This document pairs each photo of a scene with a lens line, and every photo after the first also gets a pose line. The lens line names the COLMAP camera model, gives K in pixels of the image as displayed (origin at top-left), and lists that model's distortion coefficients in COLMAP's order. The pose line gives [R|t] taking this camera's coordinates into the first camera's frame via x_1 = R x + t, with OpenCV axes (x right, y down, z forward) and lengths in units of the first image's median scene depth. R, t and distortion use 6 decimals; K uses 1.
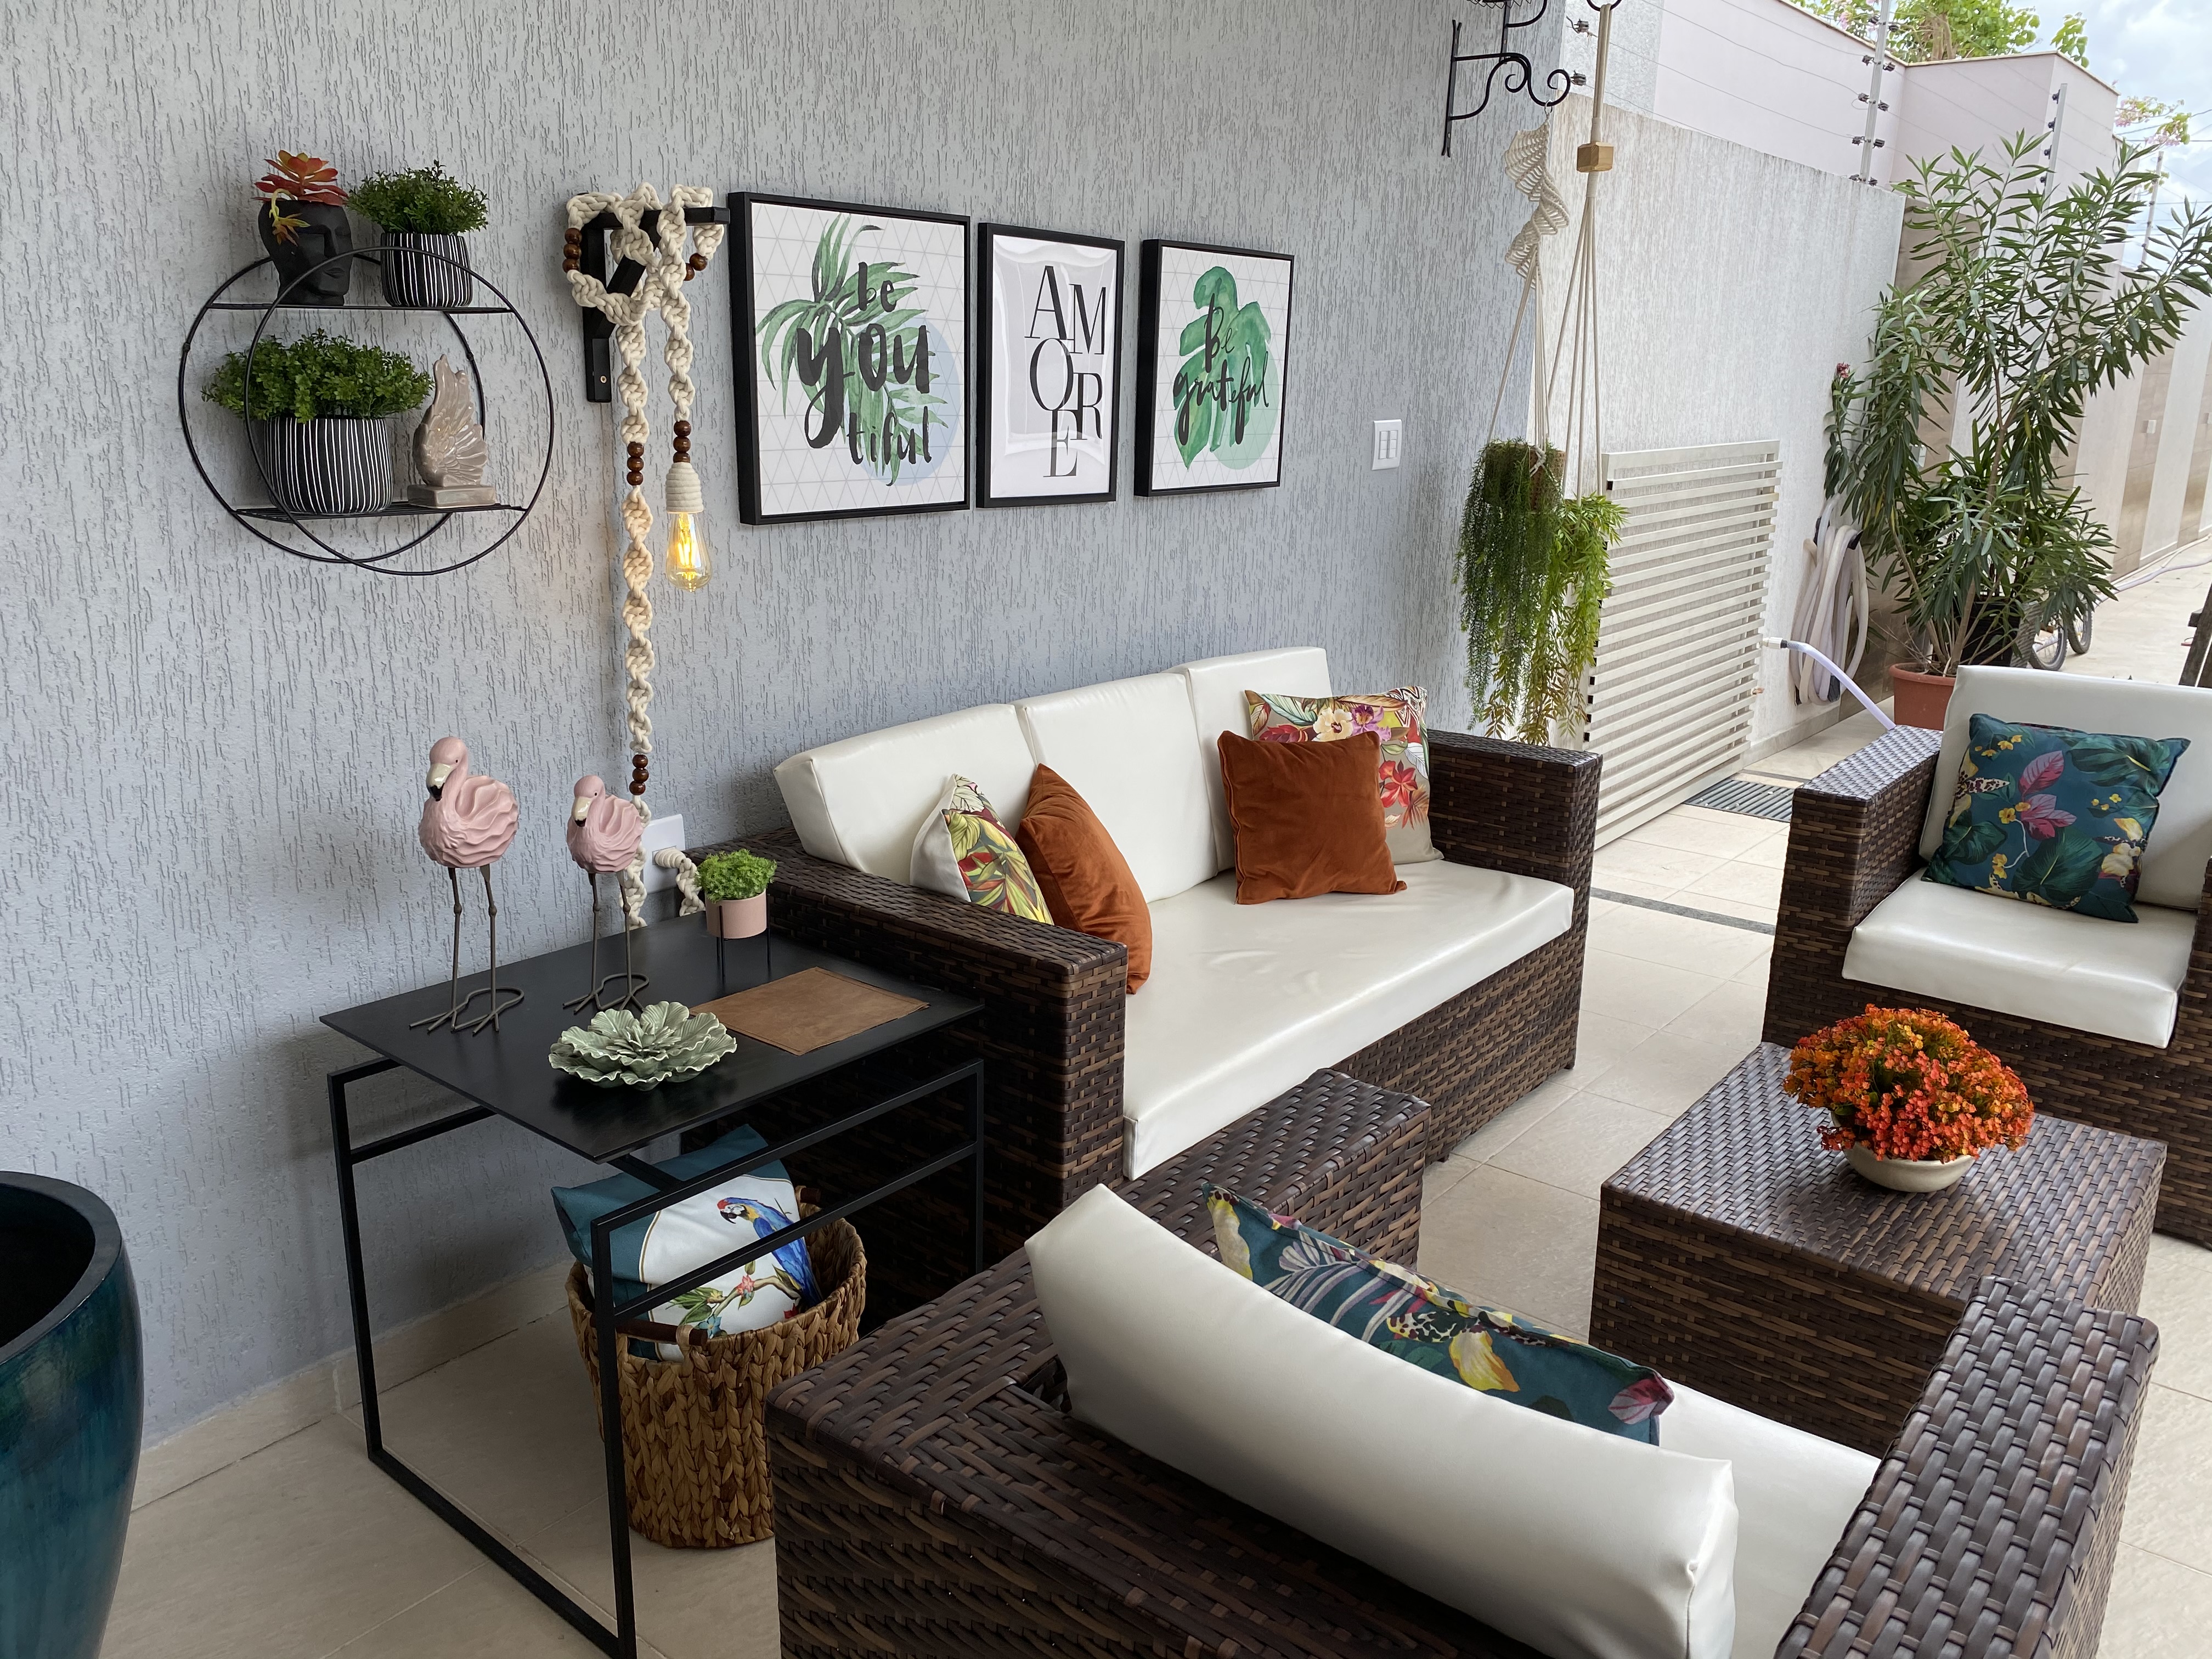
lens RADIAL K [[1677.0, 0, 1086.5], [0, 1677.0, 823.6], [0, 0, 1]] dist [0.071072, -0.097072]
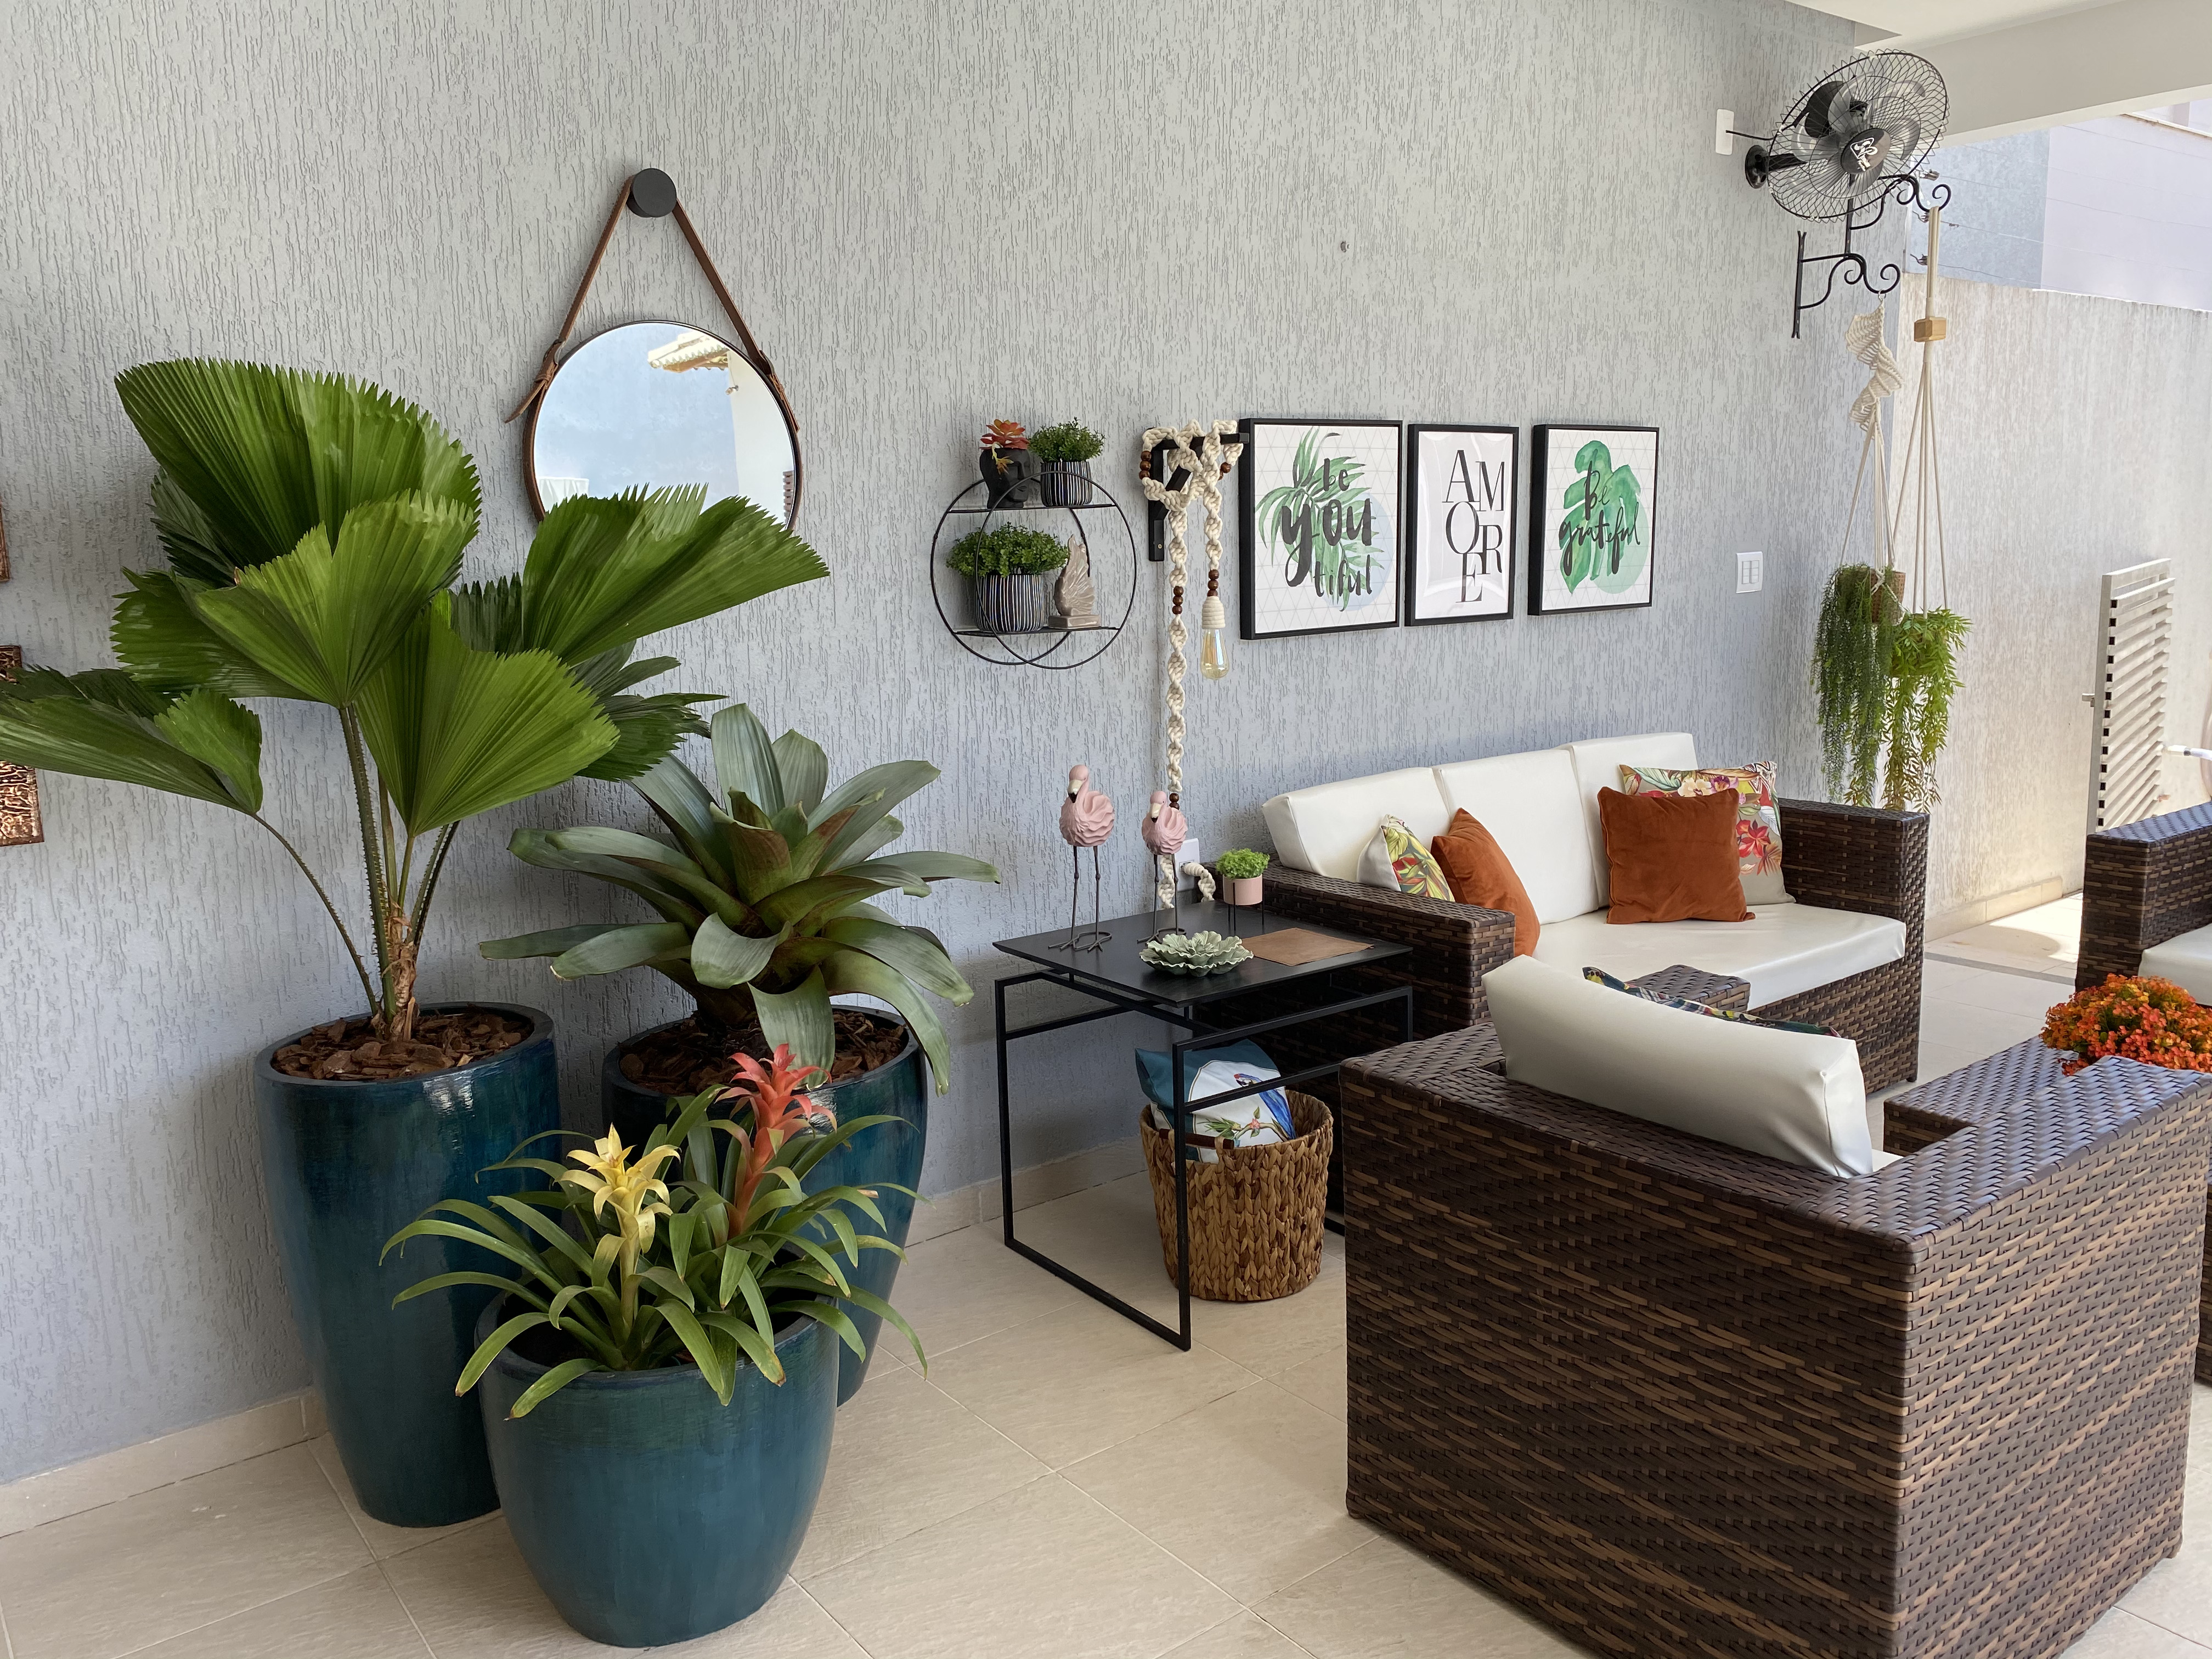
lens RADIAL K [[1677.0, 0, 1100.5], [0, 1677.0, 839.3], [0, 0, 1]] dist [0.071072, -0.097072]
pose [[0.972582, -0.003451, -0.232533, 0.012185], [-0.016401, 0.996382, -0.083387, 0.112211], [0.231980, 0.084915, 0.969007, -0.399749]]
